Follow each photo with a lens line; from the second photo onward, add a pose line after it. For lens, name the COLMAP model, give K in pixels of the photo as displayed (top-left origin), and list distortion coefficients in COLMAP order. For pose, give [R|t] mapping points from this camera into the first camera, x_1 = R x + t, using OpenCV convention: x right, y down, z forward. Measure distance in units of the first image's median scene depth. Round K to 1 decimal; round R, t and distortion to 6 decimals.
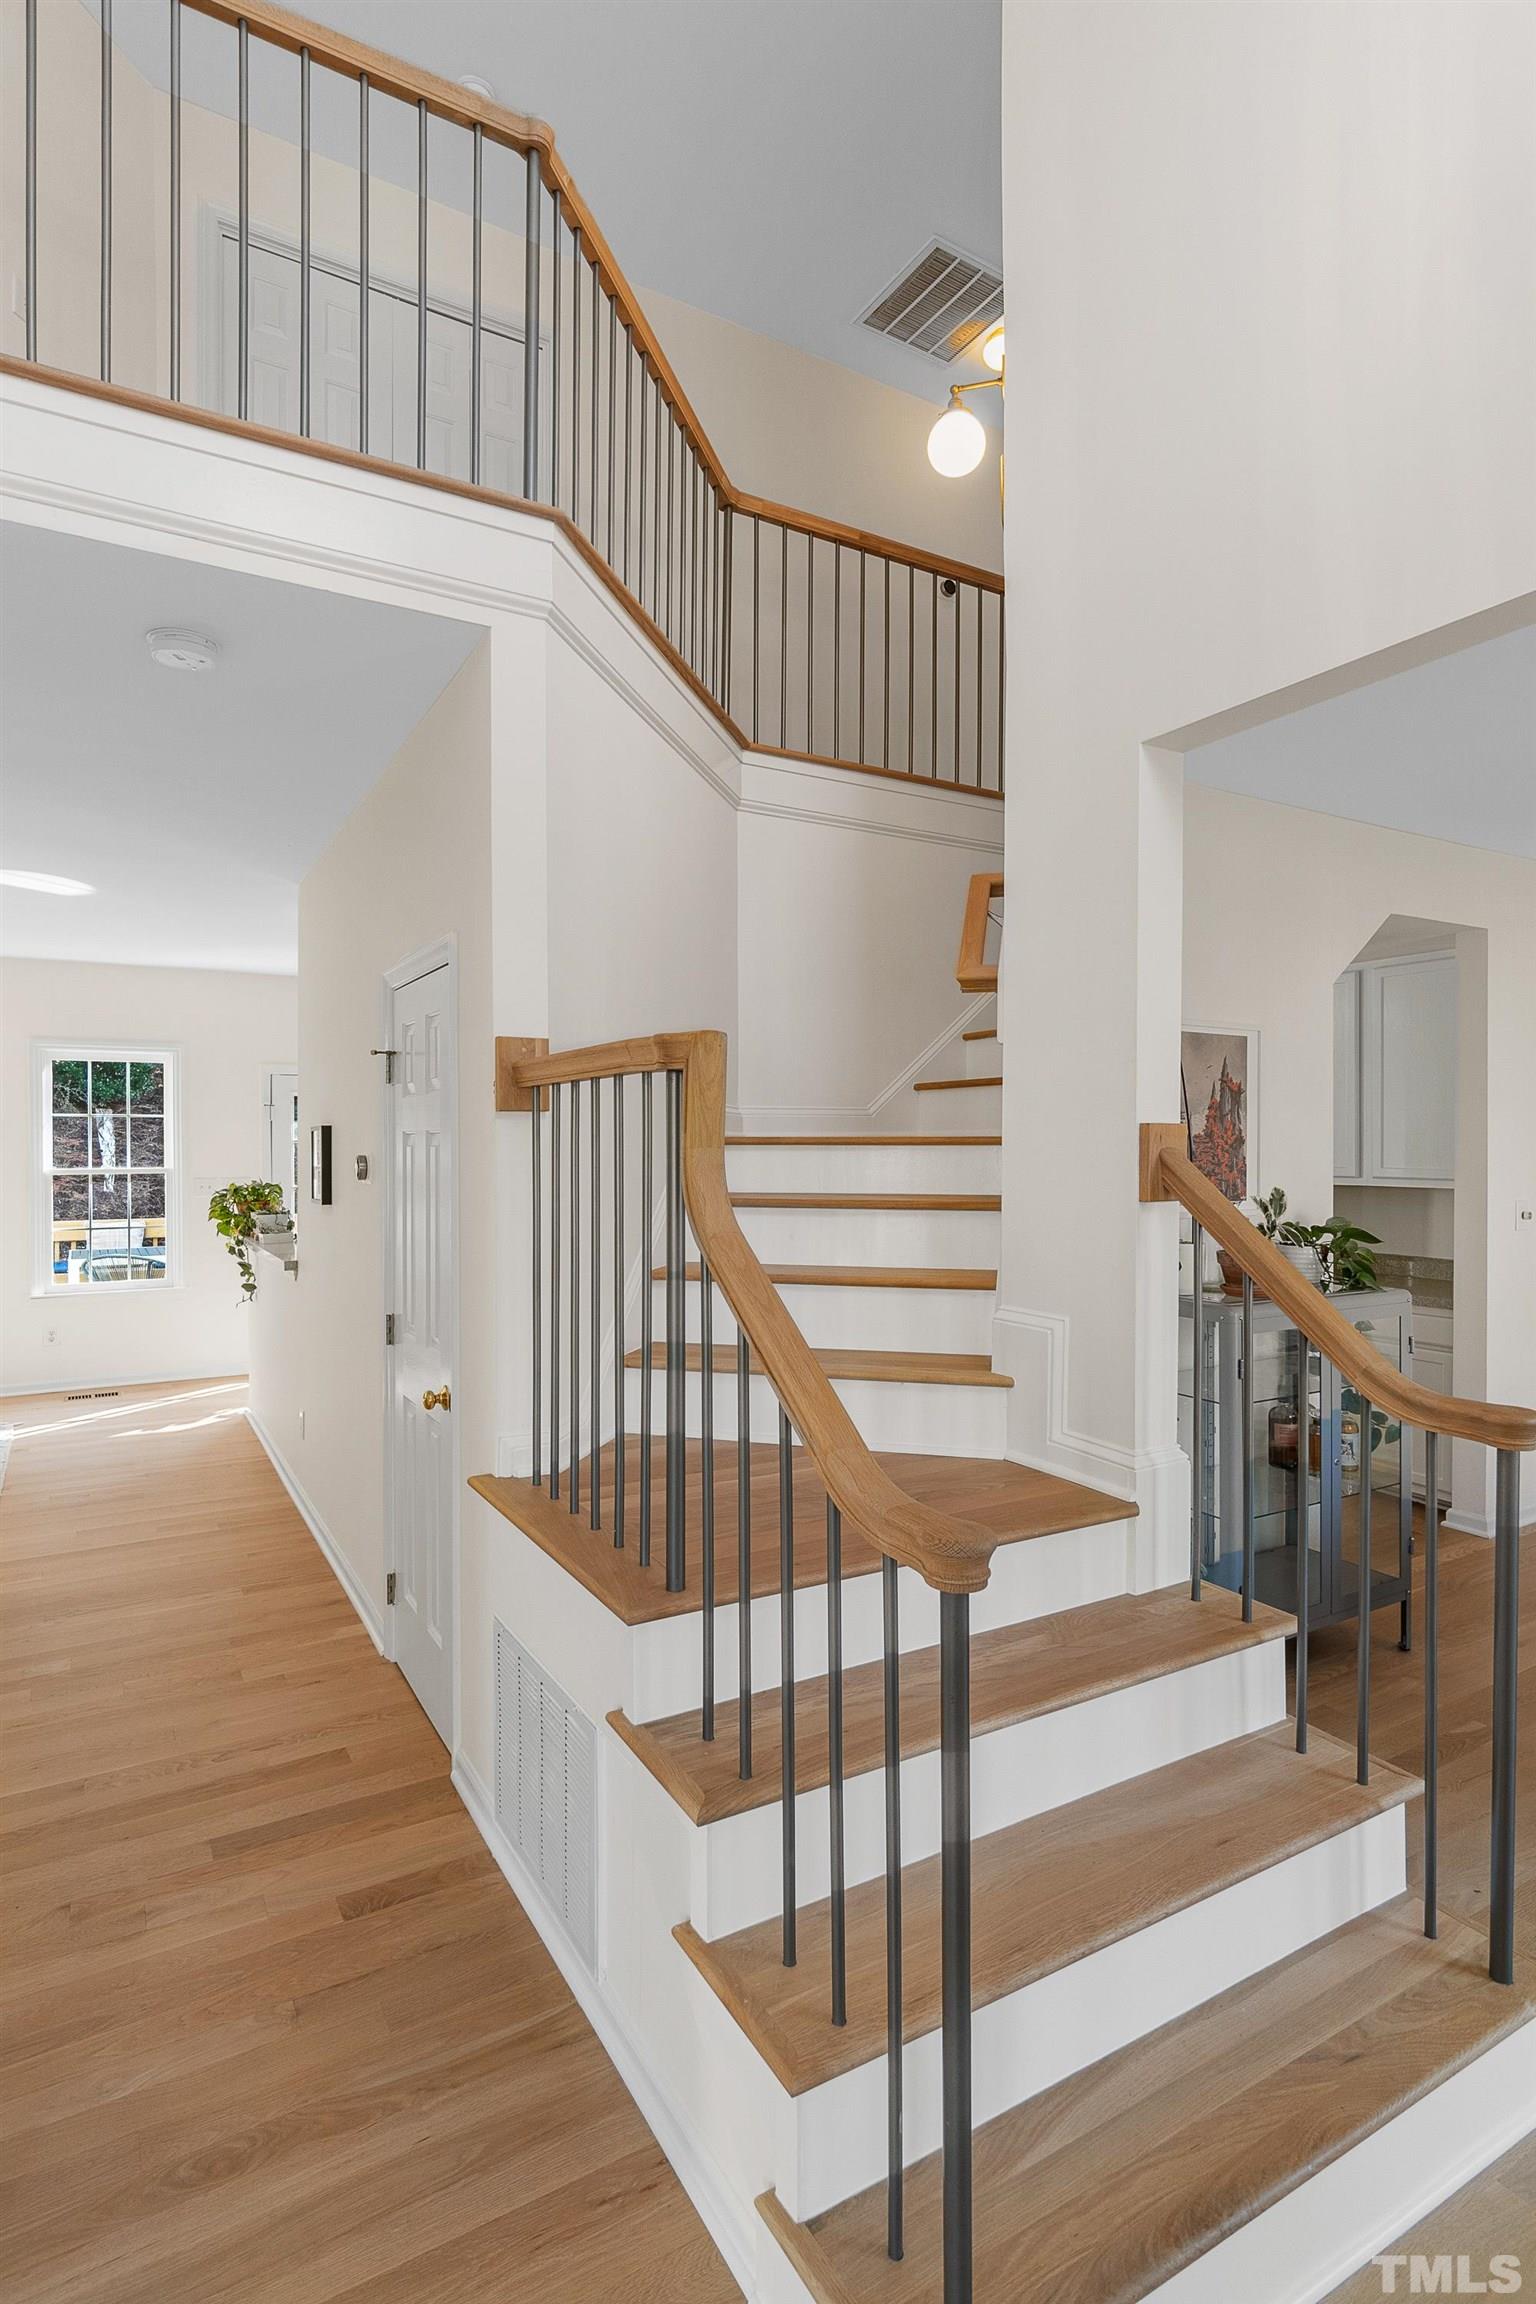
lens RADIAL K [[1128.6, 0, 768.0], [0, 1128.6, 1152.0], [0, 0, 1]] dist [-0.002254, 0.001674]
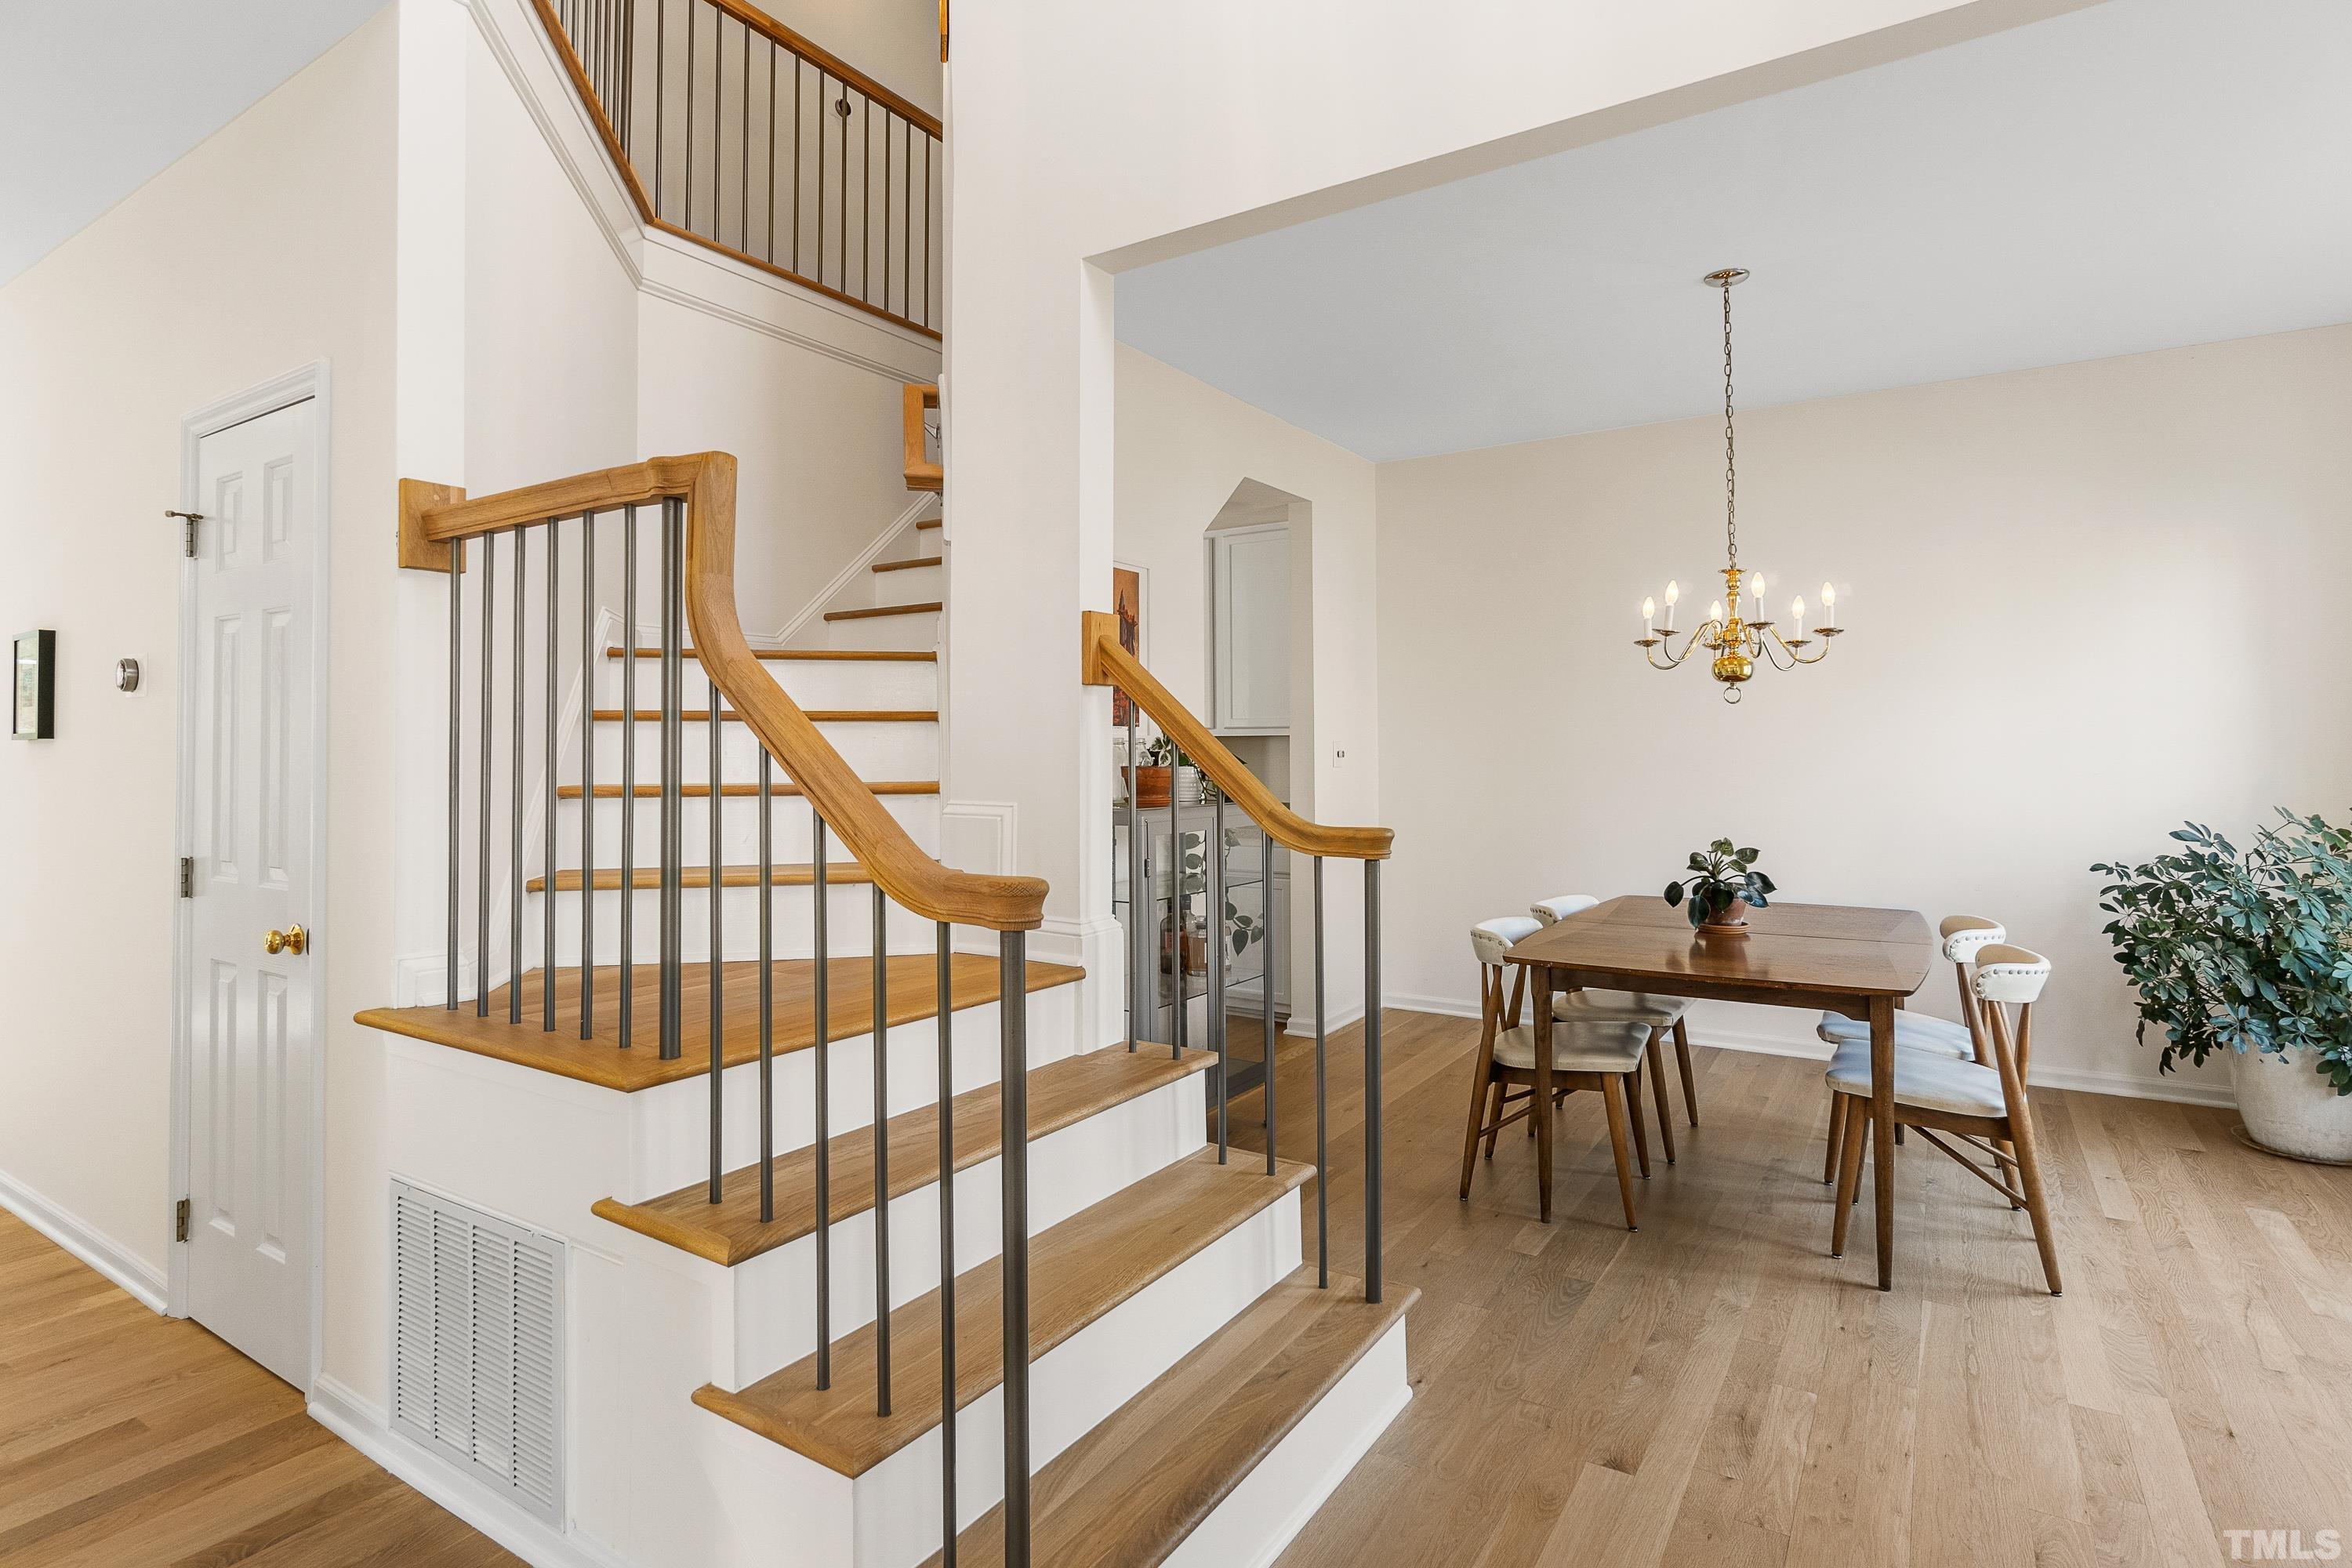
lens RADIAL K [[1177.3, 0, 1184.1], [0, 1177.3, 743.5], [0, 0, 1]] dist [-0.000754, 0.002106]
pose [[0.888114, -0.028638, 0.458730, -0.111946], [0.030510, 0.999529, 0.003331, 0.101623], [-0.458609, 0.011037, 0.888570, -0.065511]]
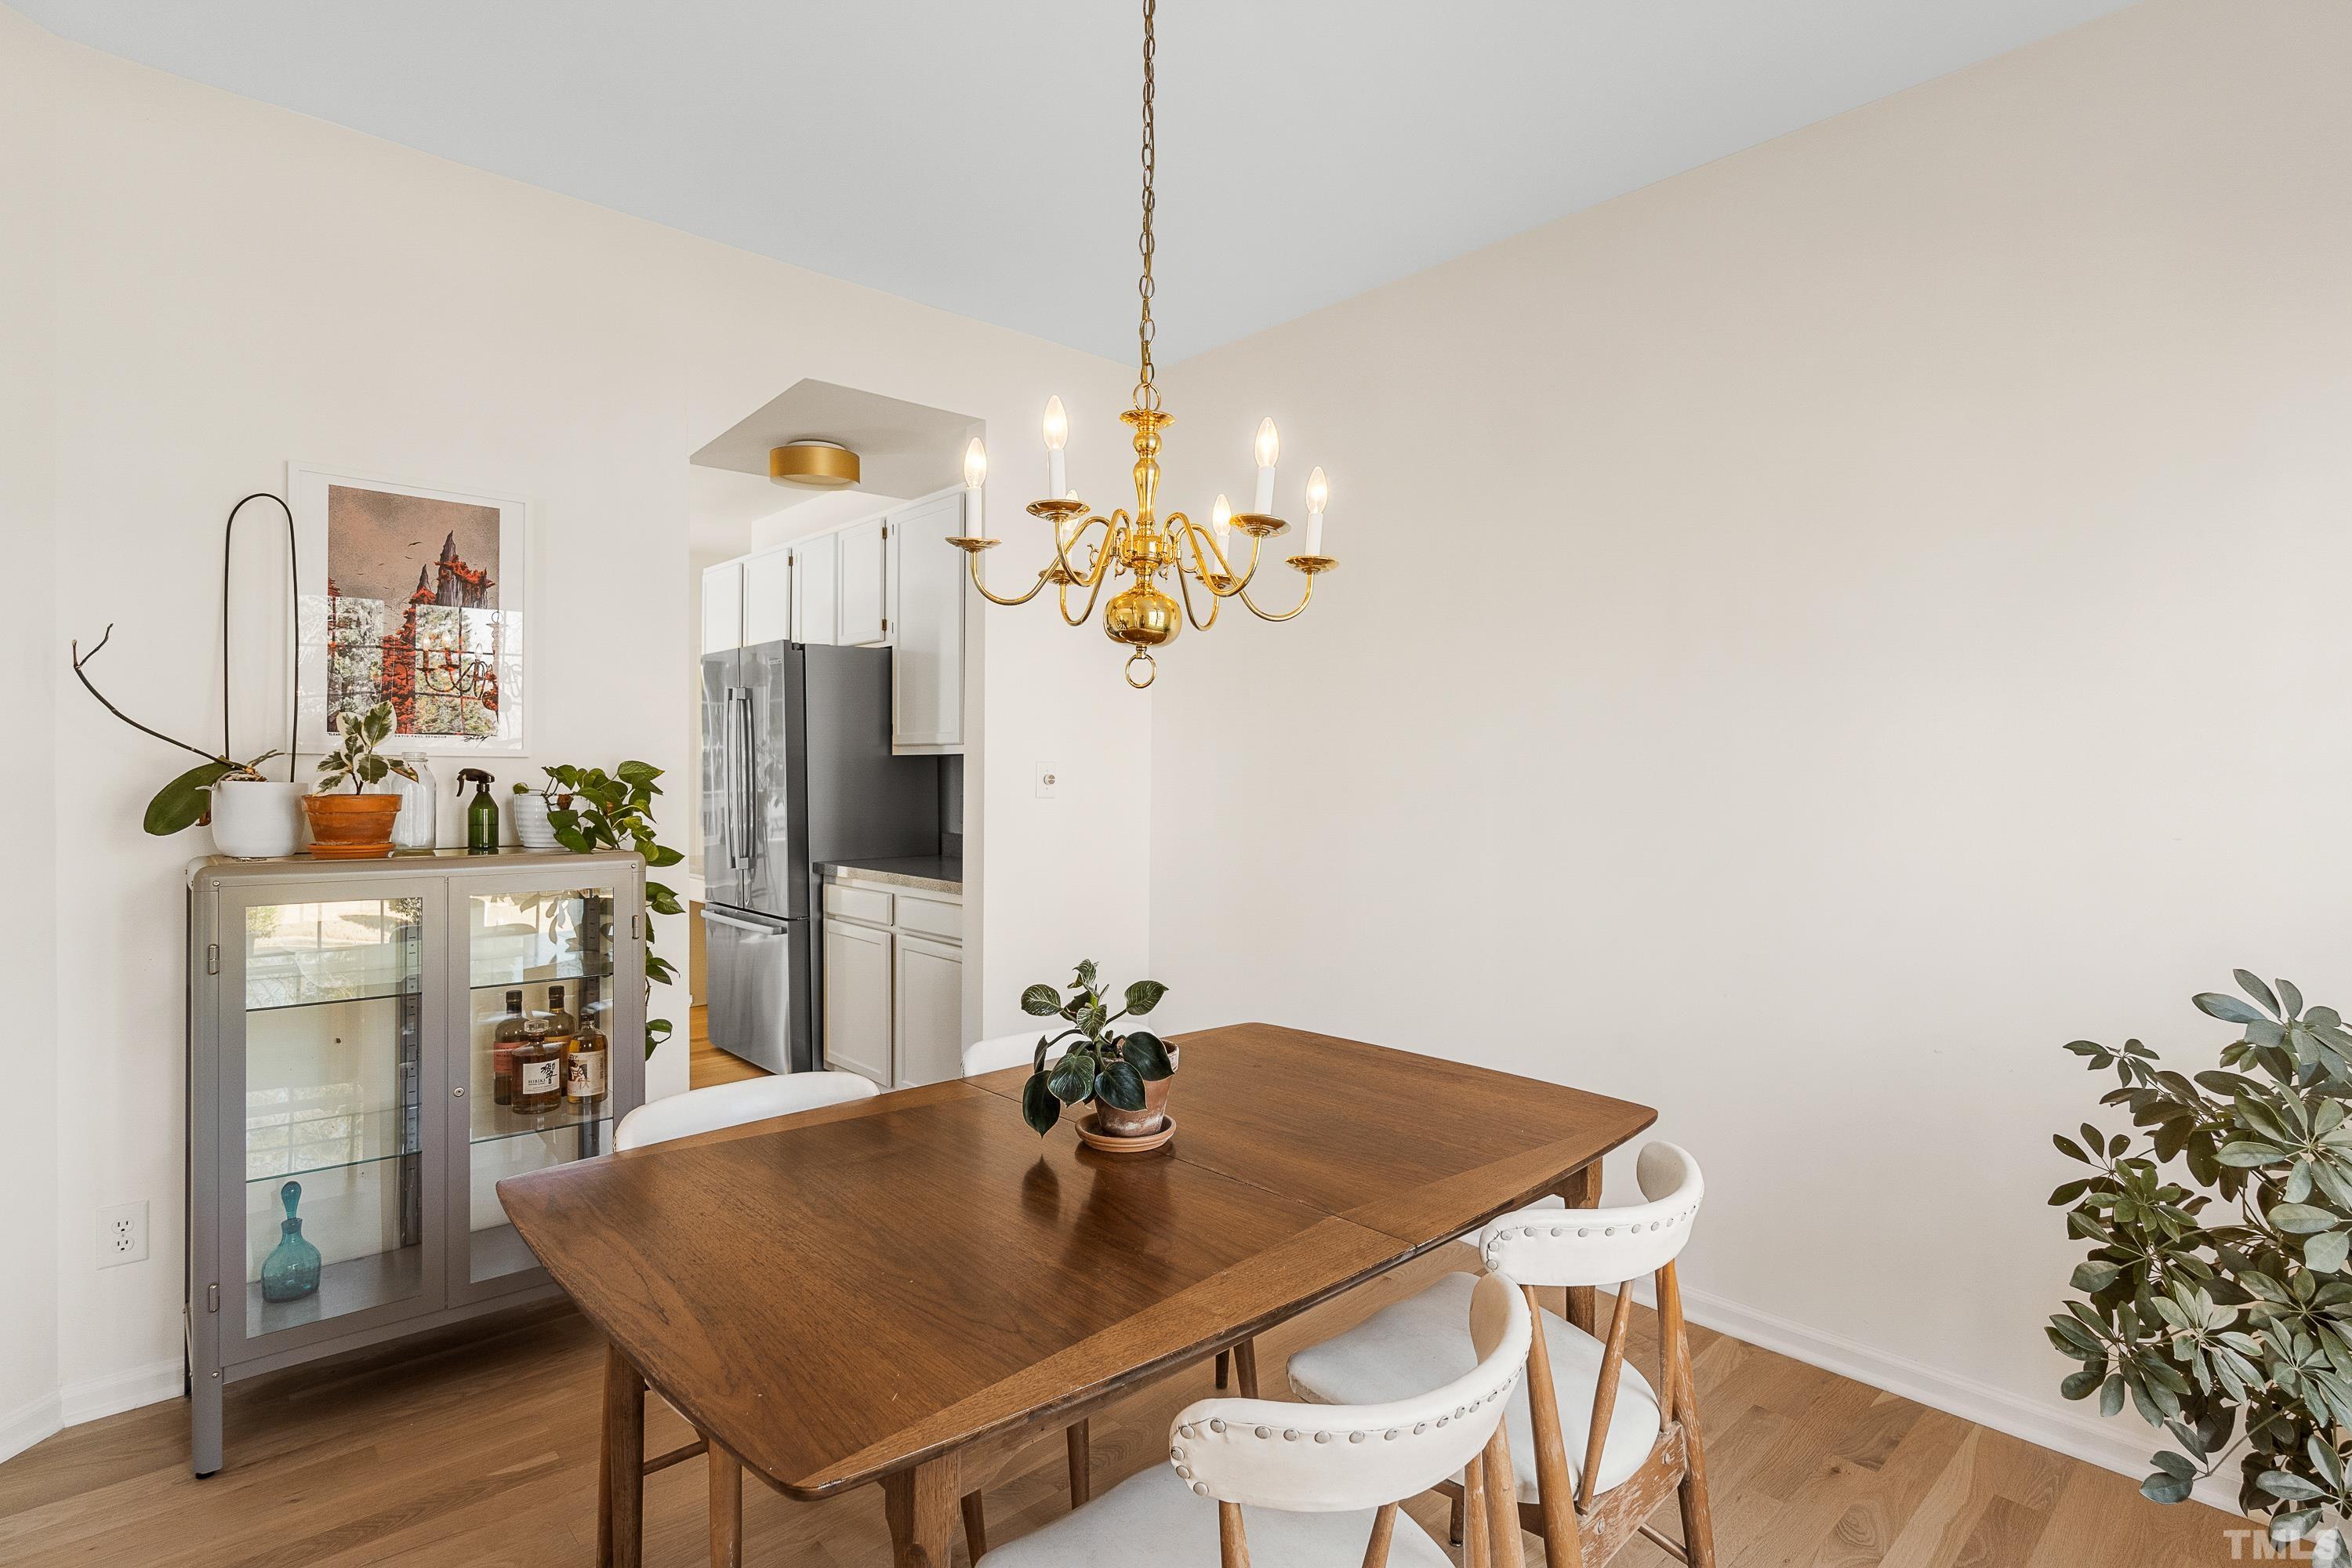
lens RADIAL K [[1179.6, 0, 1175.1], [0, 1179.6, 821.1], [0, 0, 1]] dist [-0.000787, 0.000338]
pose [[0.971387, -0.024045, 0.236281, 1.123064], [0.016144, 0.999246, 0.035319, 0.137446], [-0.236952, -0.030494, 0.971043, 0.236706]]
